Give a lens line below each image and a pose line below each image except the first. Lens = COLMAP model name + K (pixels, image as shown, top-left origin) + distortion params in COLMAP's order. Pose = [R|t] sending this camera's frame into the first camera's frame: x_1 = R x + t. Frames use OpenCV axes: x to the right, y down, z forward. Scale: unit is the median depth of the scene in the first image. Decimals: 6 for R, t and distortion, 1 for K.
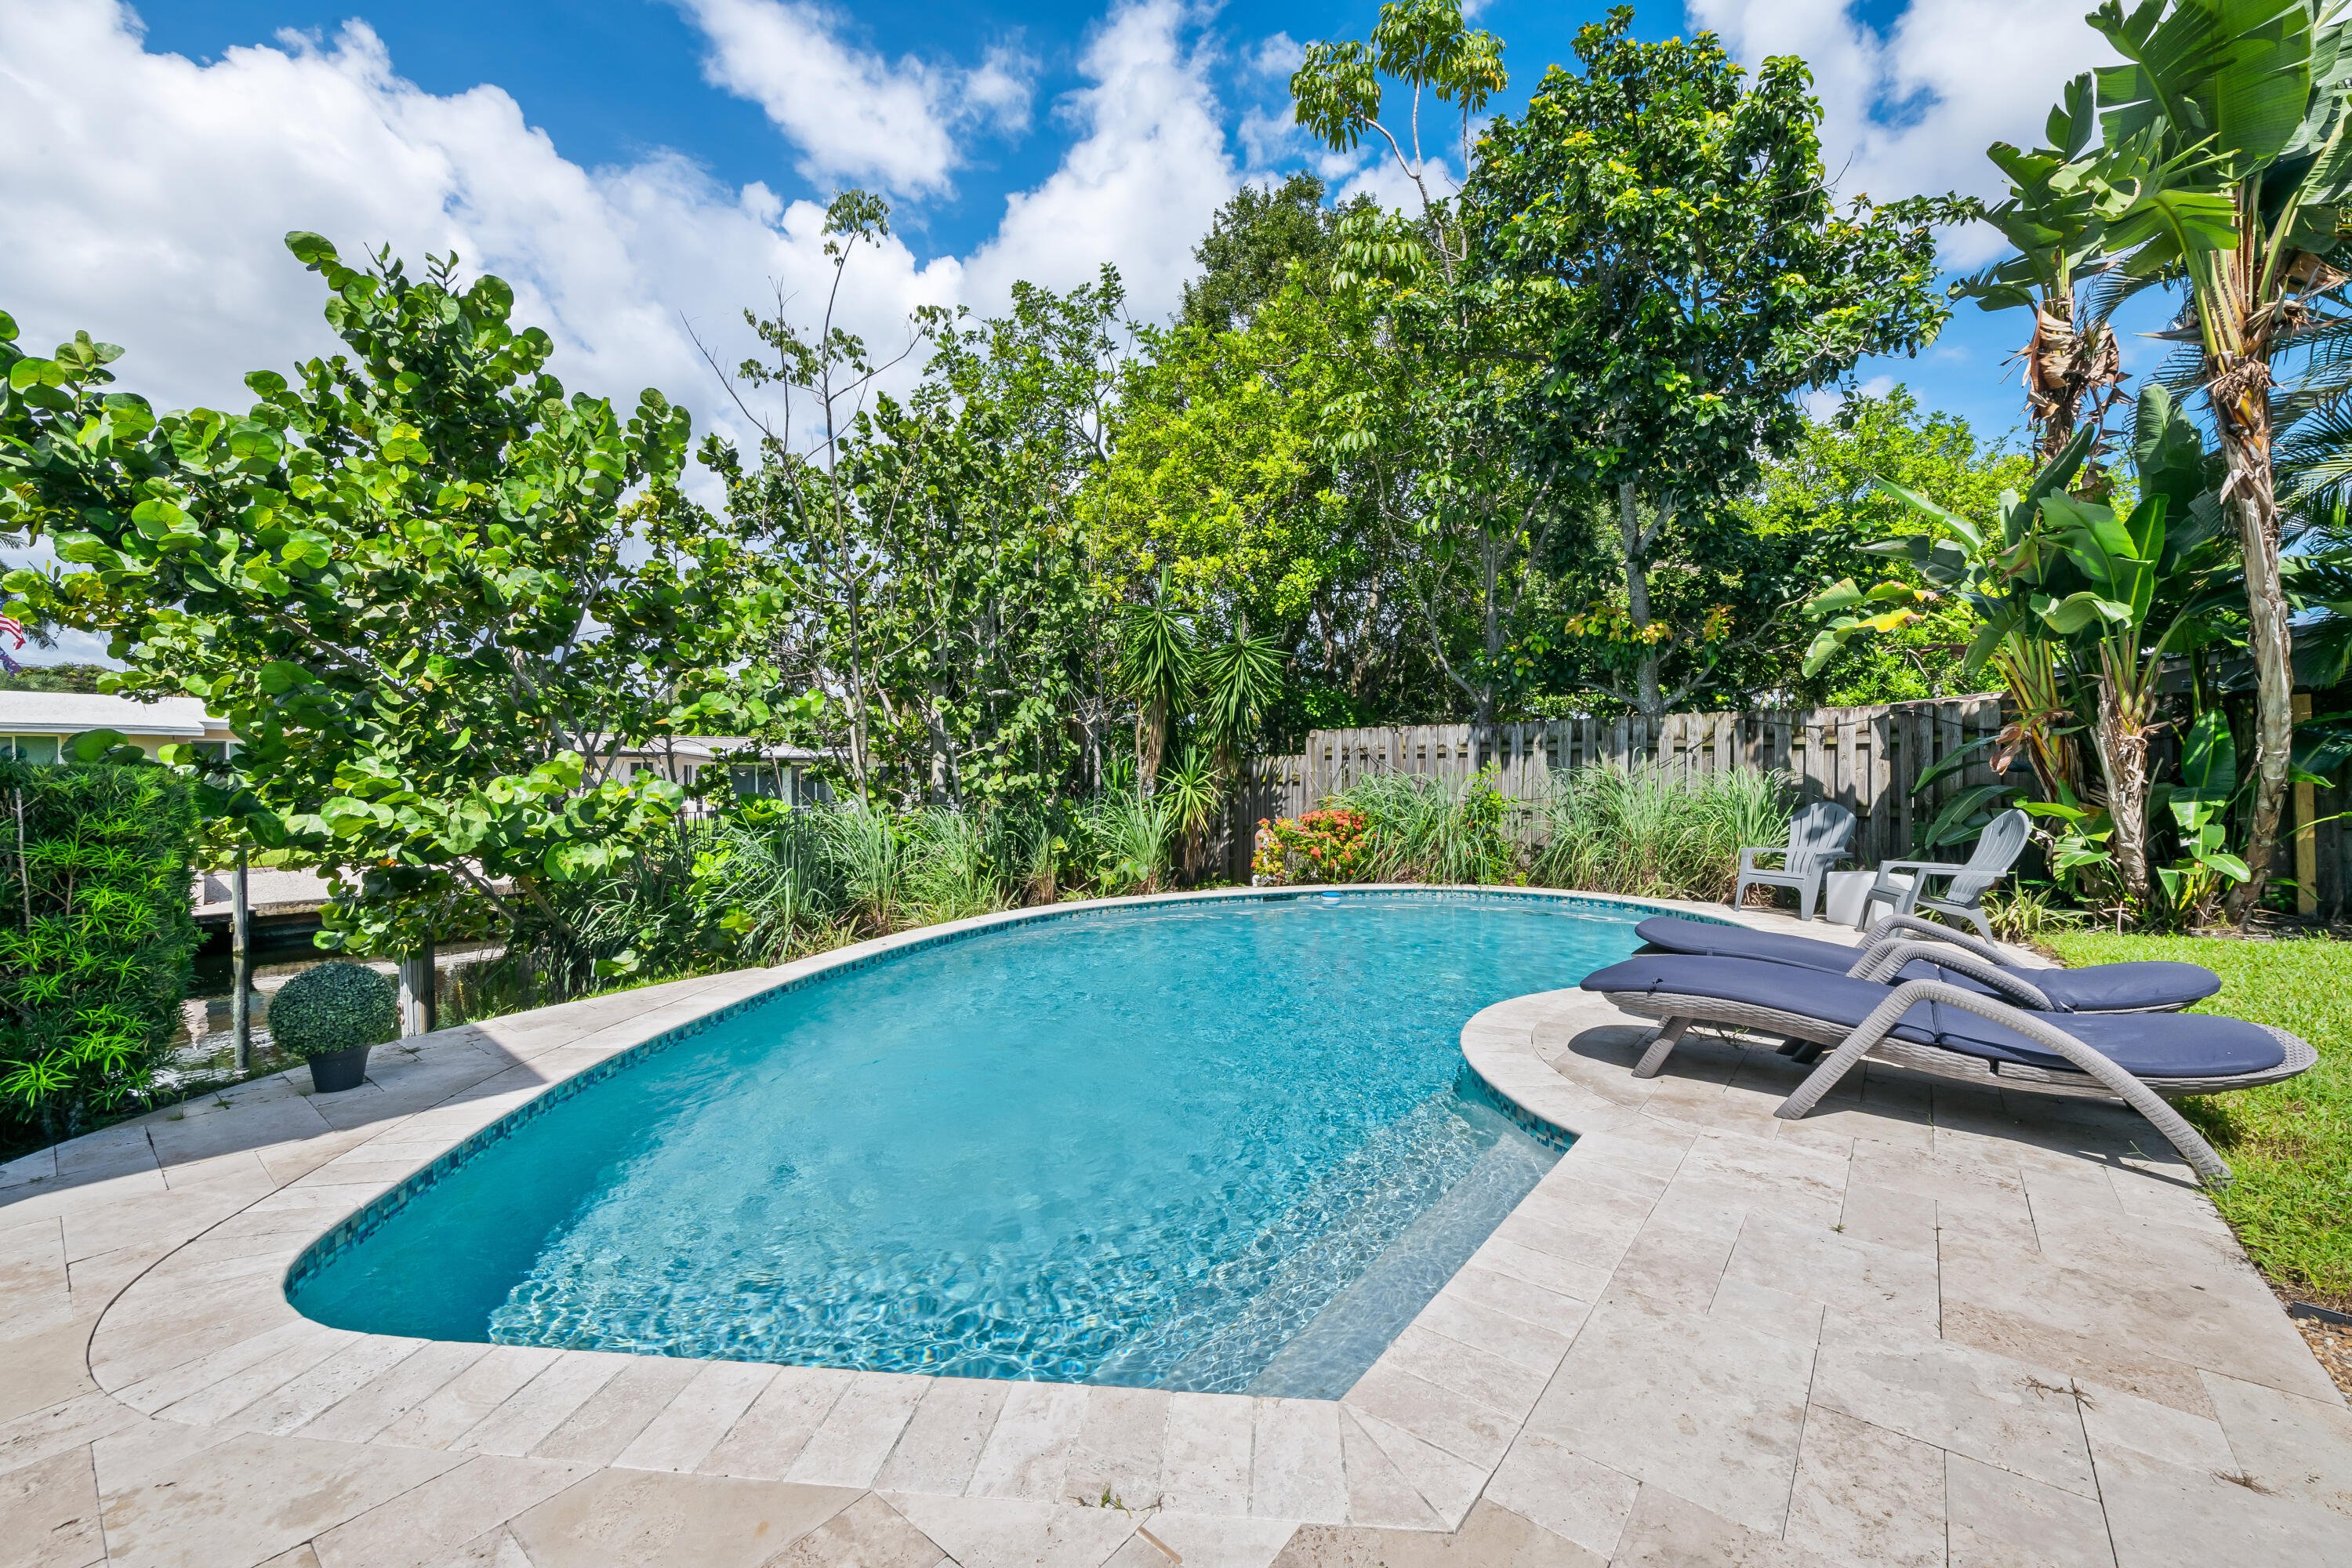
lens RADIAL K [[943.3, 0, 1190.4], [0, 943.3, 787.1], [0, 0, 1]] dist [-0.000136, -0.001173]
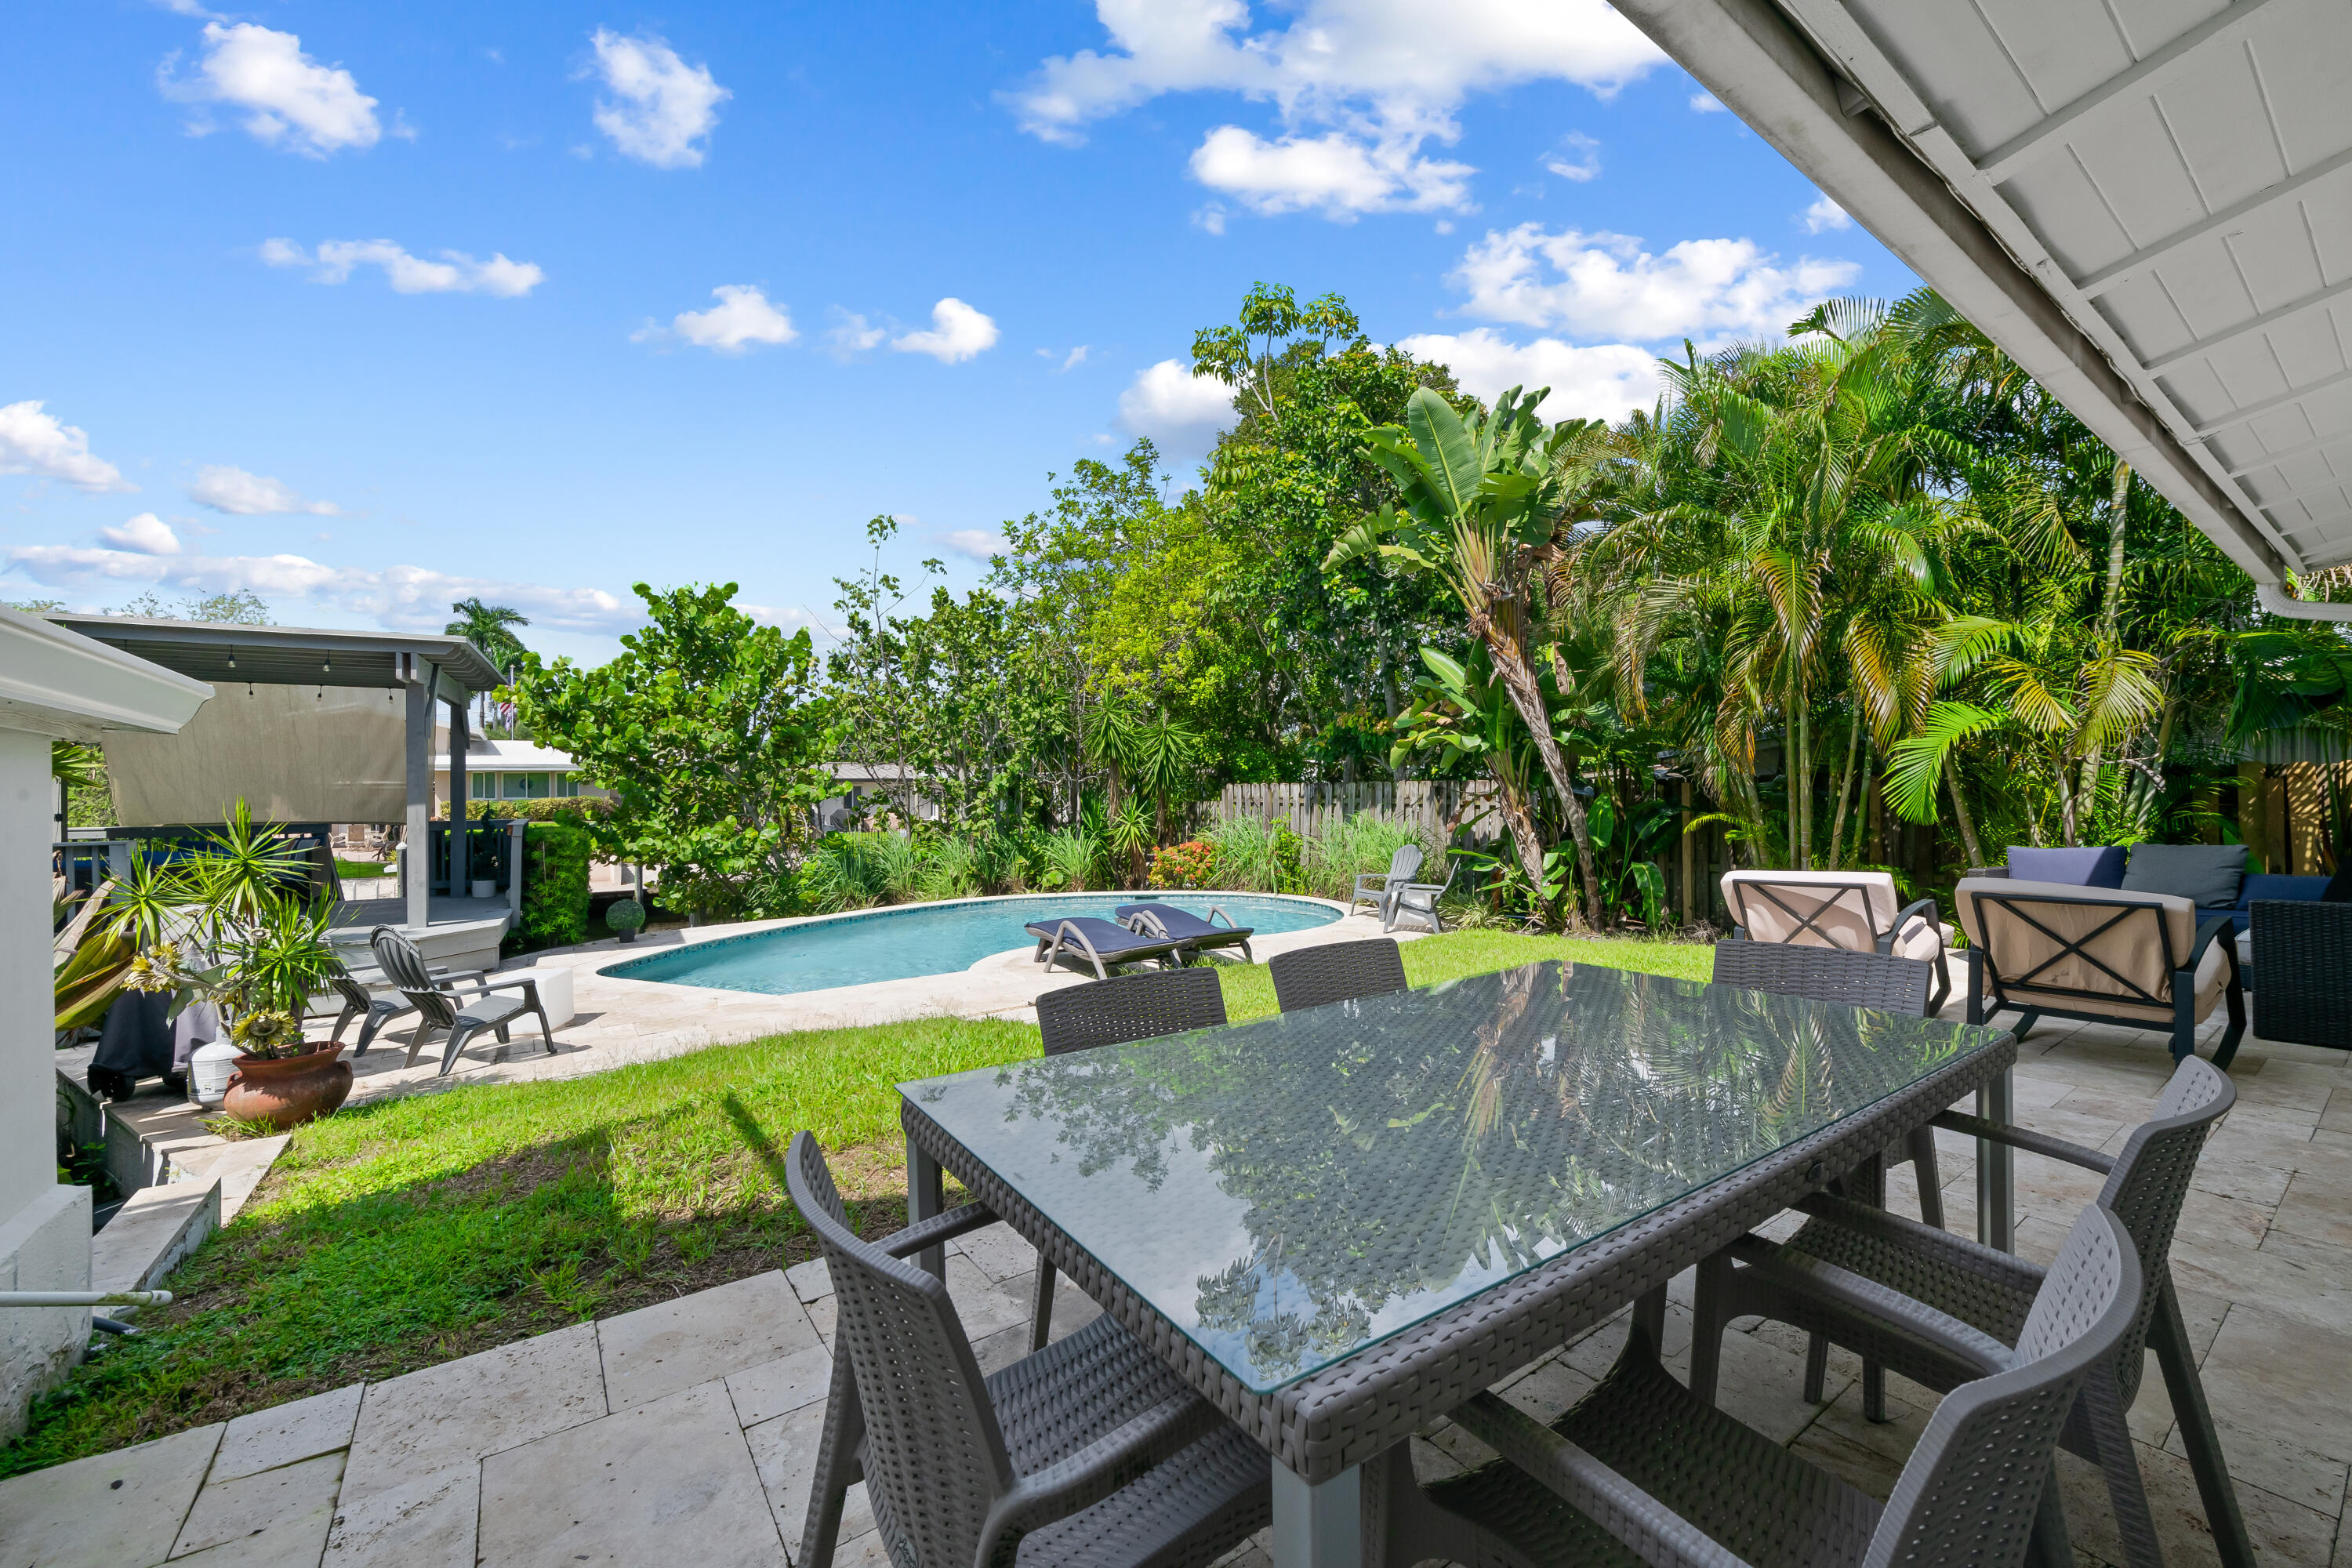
lens RADIAL K [[943.3, 0, 1185.9], [0, 943.3, 788.5], [0, 0, 1]] dist [-0.000136, -0.001173]
pose [[0.960257, 0.001635, -0.279114, 0.658408], [-0.003910, 0.999964, -0.007597, -0.059295], [0.279091, 0.008386, 0.960228, -0.554323]]
